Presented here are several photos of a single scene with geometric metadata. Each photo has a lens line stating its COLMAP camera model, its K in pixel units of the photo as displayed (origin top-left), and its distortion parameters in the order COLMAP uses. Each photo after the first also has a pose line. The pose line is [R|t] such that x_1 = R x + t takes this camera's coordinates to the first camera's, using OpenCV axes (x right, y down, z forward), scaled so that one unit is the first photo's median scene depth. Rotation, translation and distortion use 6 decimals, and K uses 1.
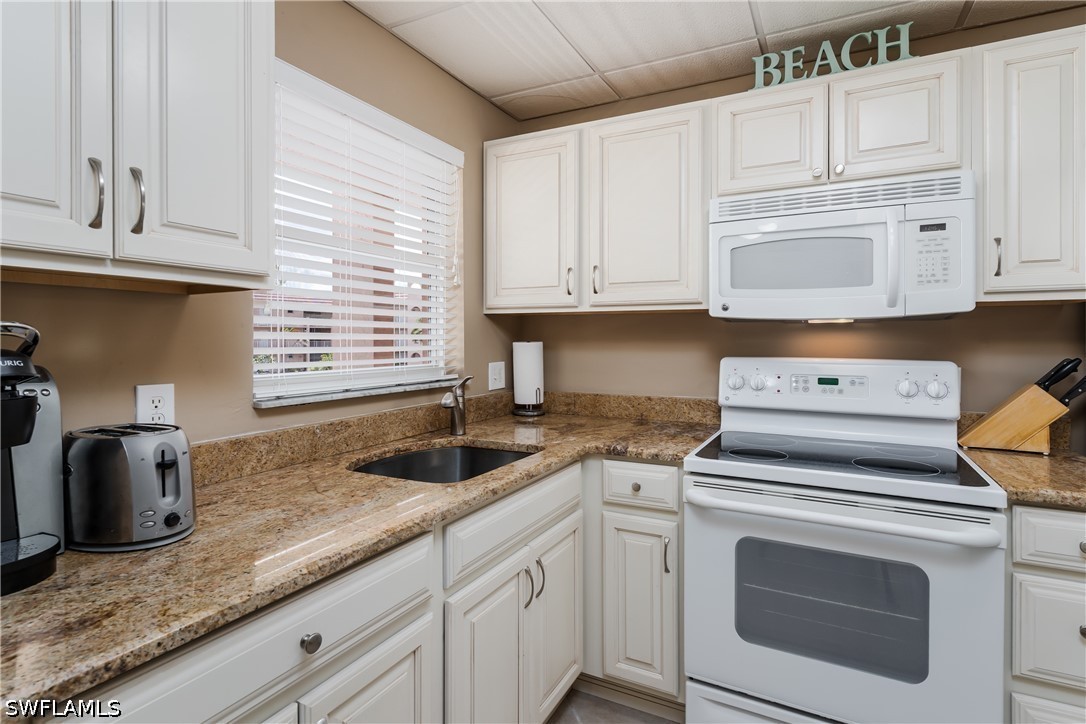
lens RADIAL K [[539.2, 0, 558.0], [0, 539.2, 338.5], [0, 0, 1]] dist [0.002023, 0.000004]
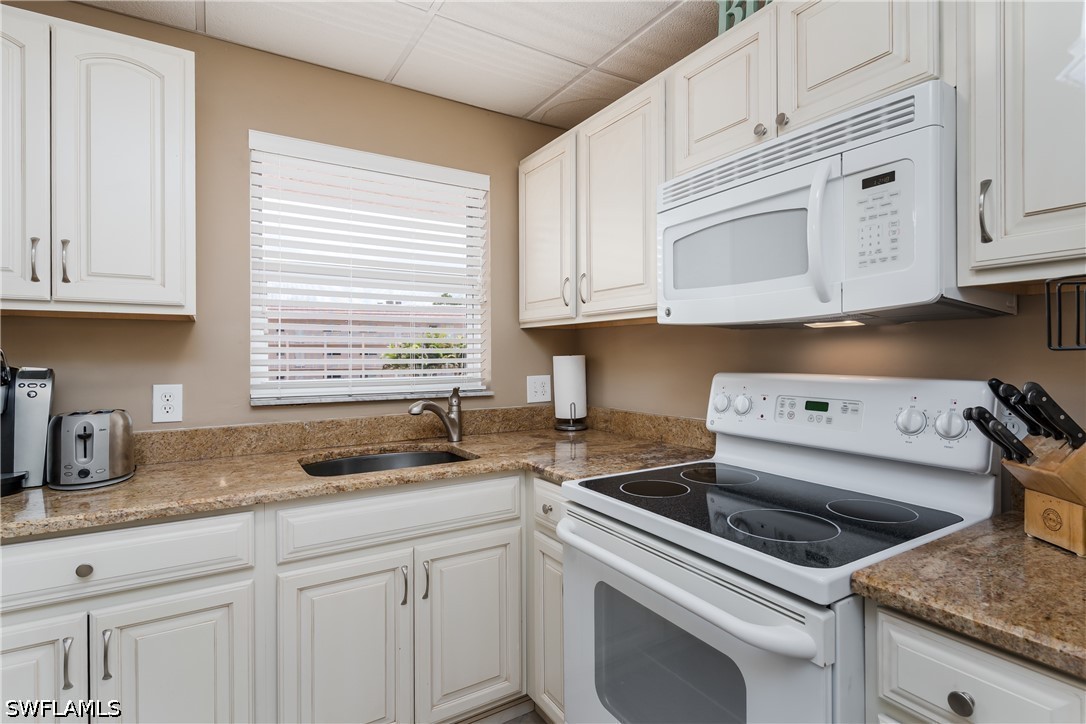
lens RADIAL K [[544.4, 0, 569.0], [0, 544.4, 357.2], [0, 0, 1]] dist [-0.000656, 0.000449]
pose [[0.864042, -0.002649, -0.503413, 0.708803], [0.004934, 0.999983, 0.003206, 0.010304], [0.503396, -0.005254, 0.864040, 0.224347]]
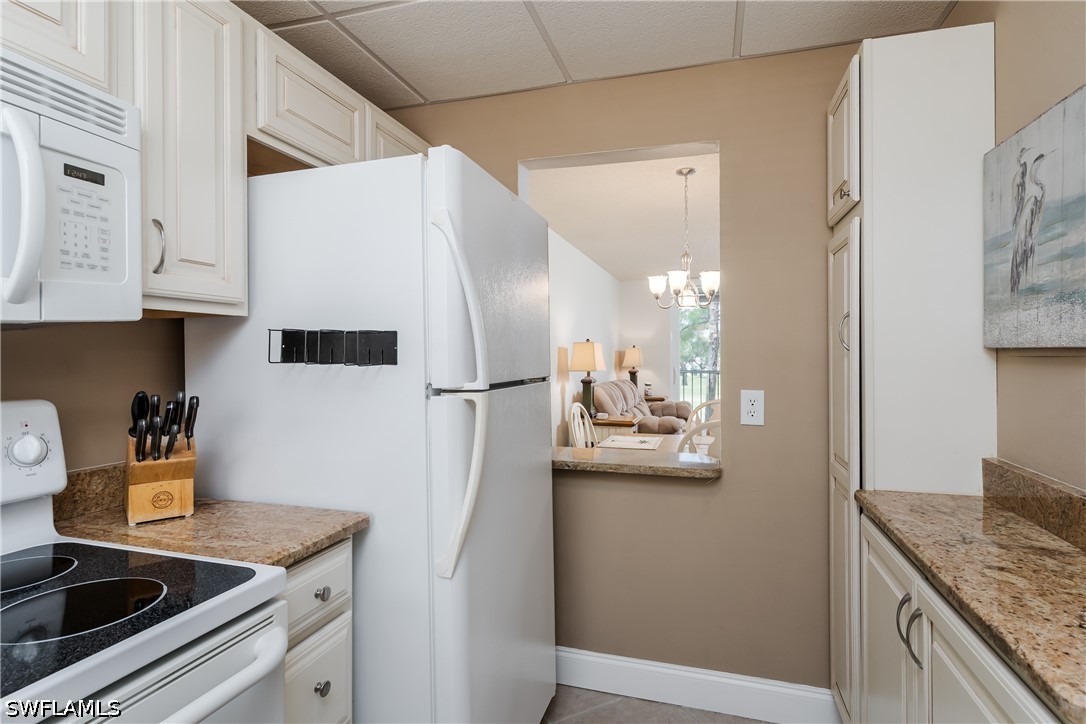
lens RADIAL K [[538.8, 0, 557.0], [0, 538.8, 354.6], [0, 0, 1]] dist [0.001196, 0.000110]
pose [[-0.182223, -0.001418, 0.983256, 0.022202], [0.004036, 0.999989, 0.002190, -0.008525], [-0.983249, 0.004367, -0.182215, 0.607254]]
